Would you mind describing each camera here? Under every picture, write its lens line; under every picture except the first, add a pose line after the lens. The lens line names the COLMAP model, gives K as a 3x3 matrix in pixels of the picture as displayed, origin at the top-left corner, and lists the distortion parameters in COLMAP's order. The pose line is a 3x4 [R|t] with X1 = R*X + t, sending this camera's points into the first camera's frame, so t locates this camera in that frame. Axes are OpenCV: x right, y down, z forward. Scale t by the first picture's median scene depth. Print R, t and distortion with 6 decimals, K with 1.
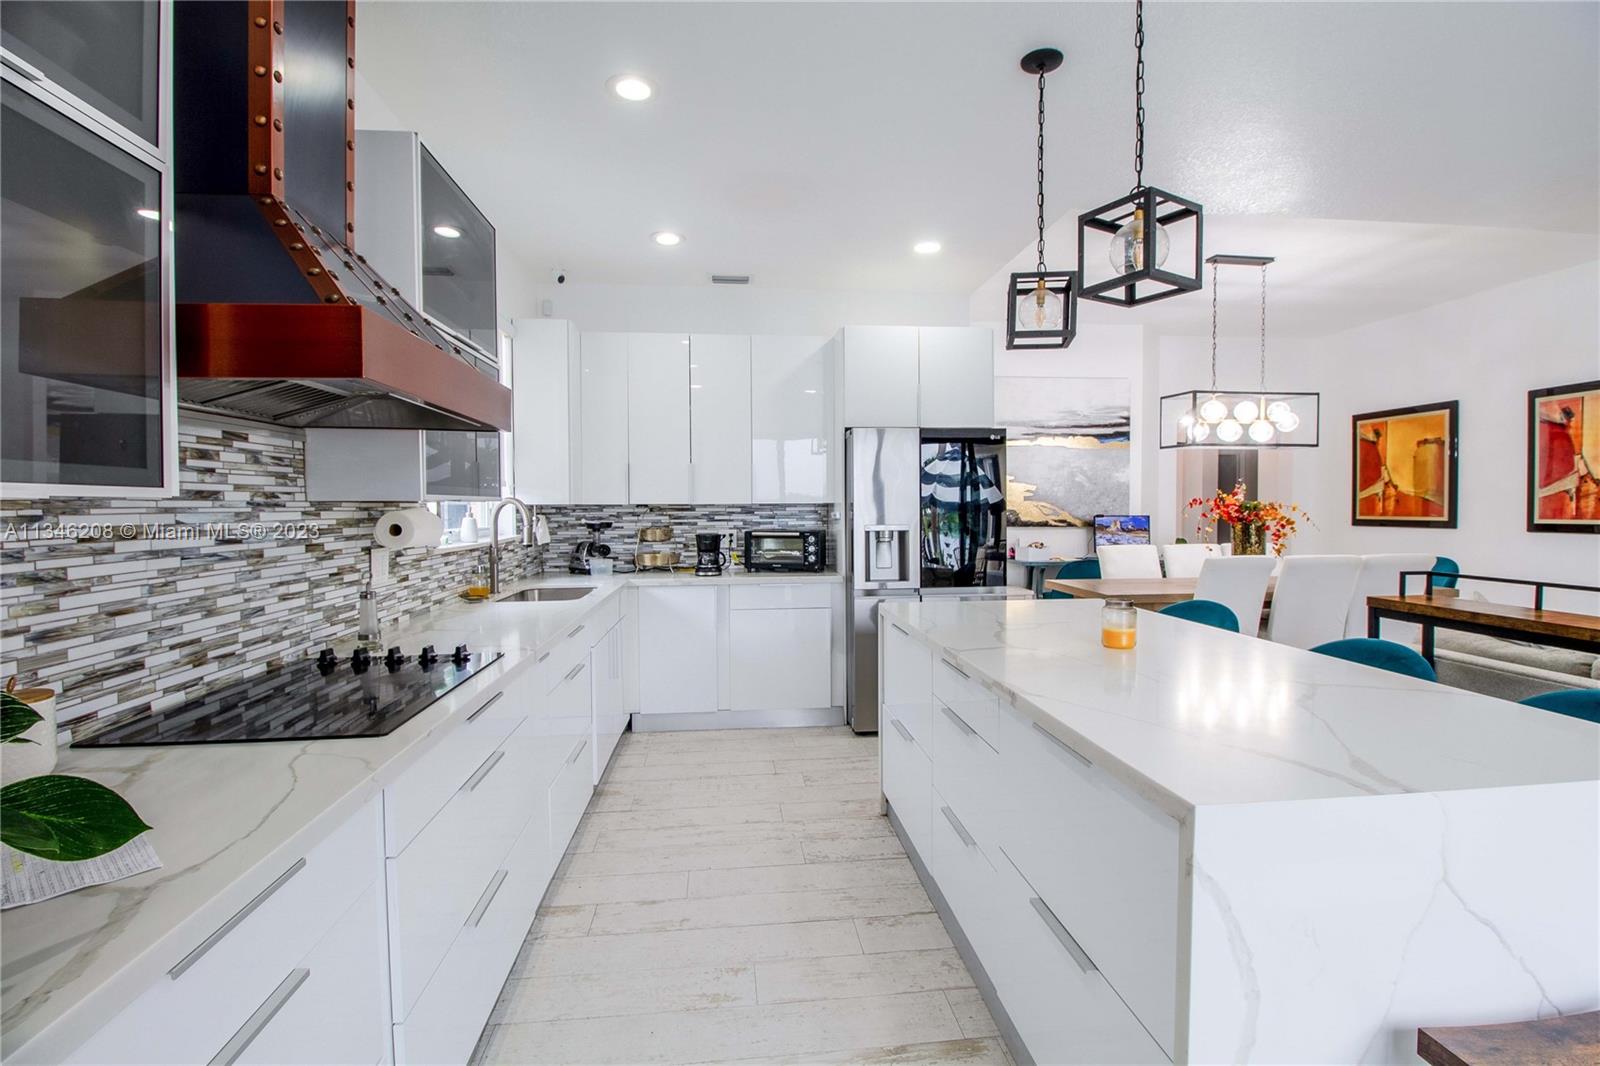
lens RADIAL K [[753.8, 0, 804.5], [0, 753.8, 525.6], [0, 0, 1]] dist [-0.000100, -0.000016]
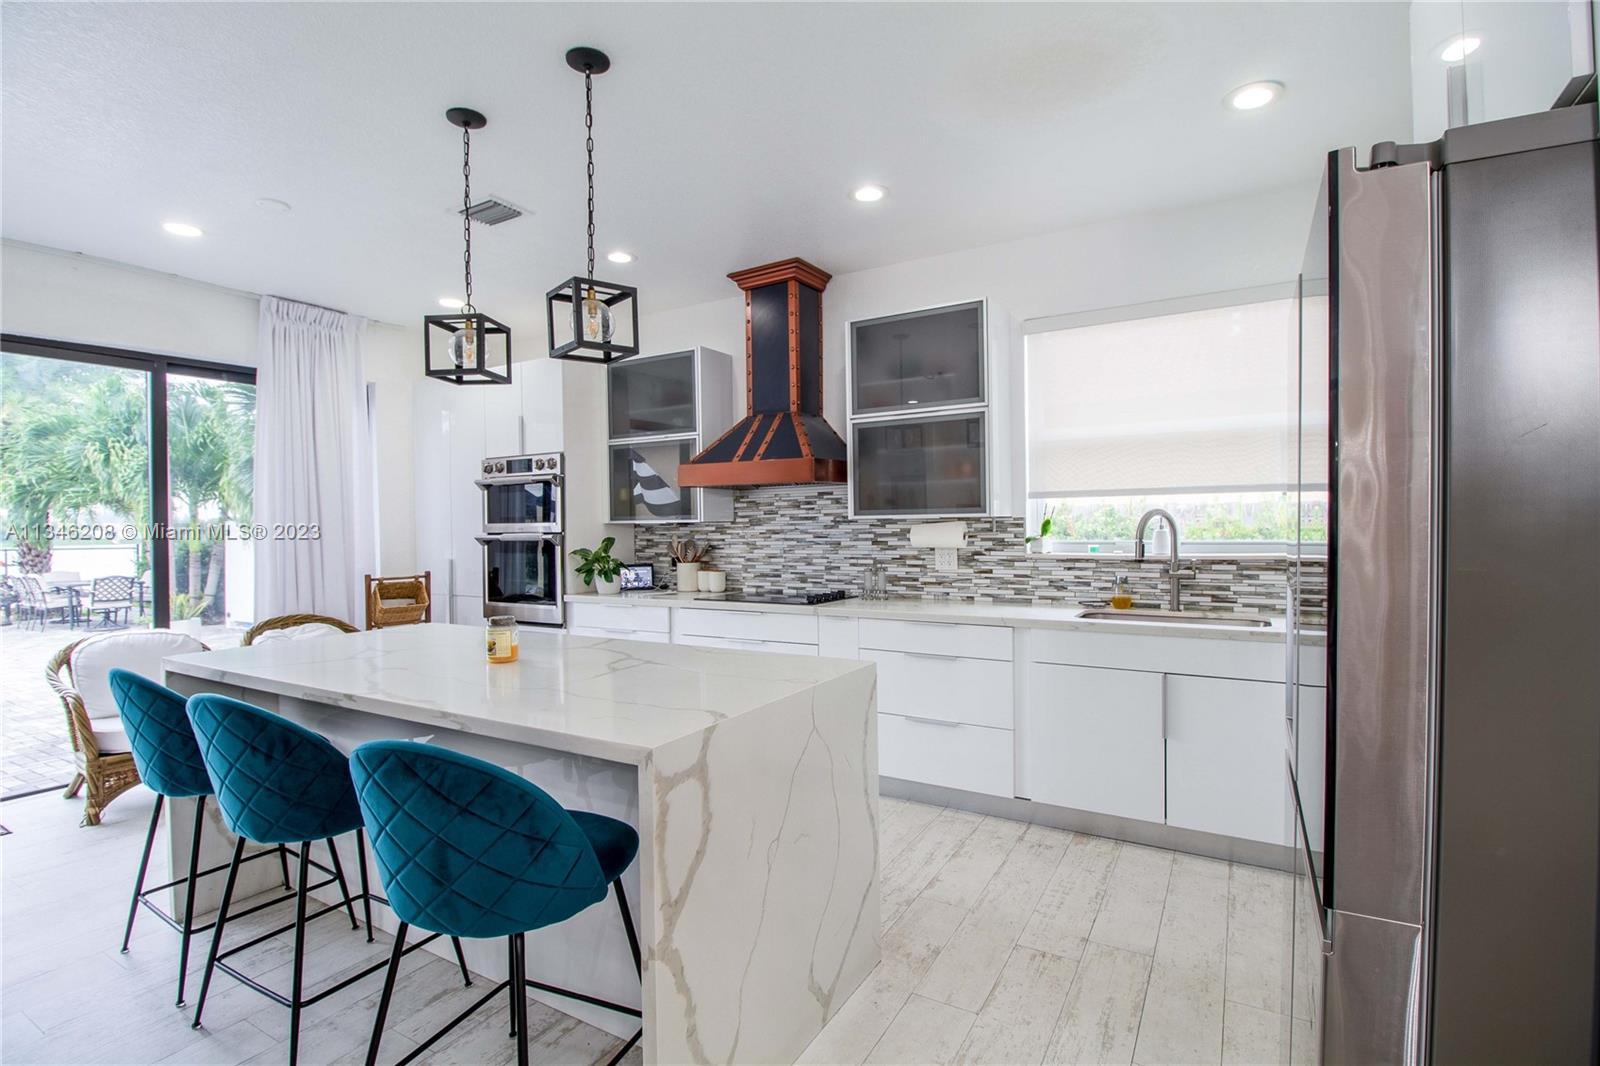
lens RADIAL K [[753.8, 0, 804.9], [0, 753.8, 534.3], [0, 0, 1]] dist [-0.000100, -0.000016]
pose [[-0.597412, 0.012792, -0.801832, 1.217041], [-0.010230, 0.999670, 0.023570, -0.043994], [0.801869, 0.022283, -0.597084, 2.382883]]
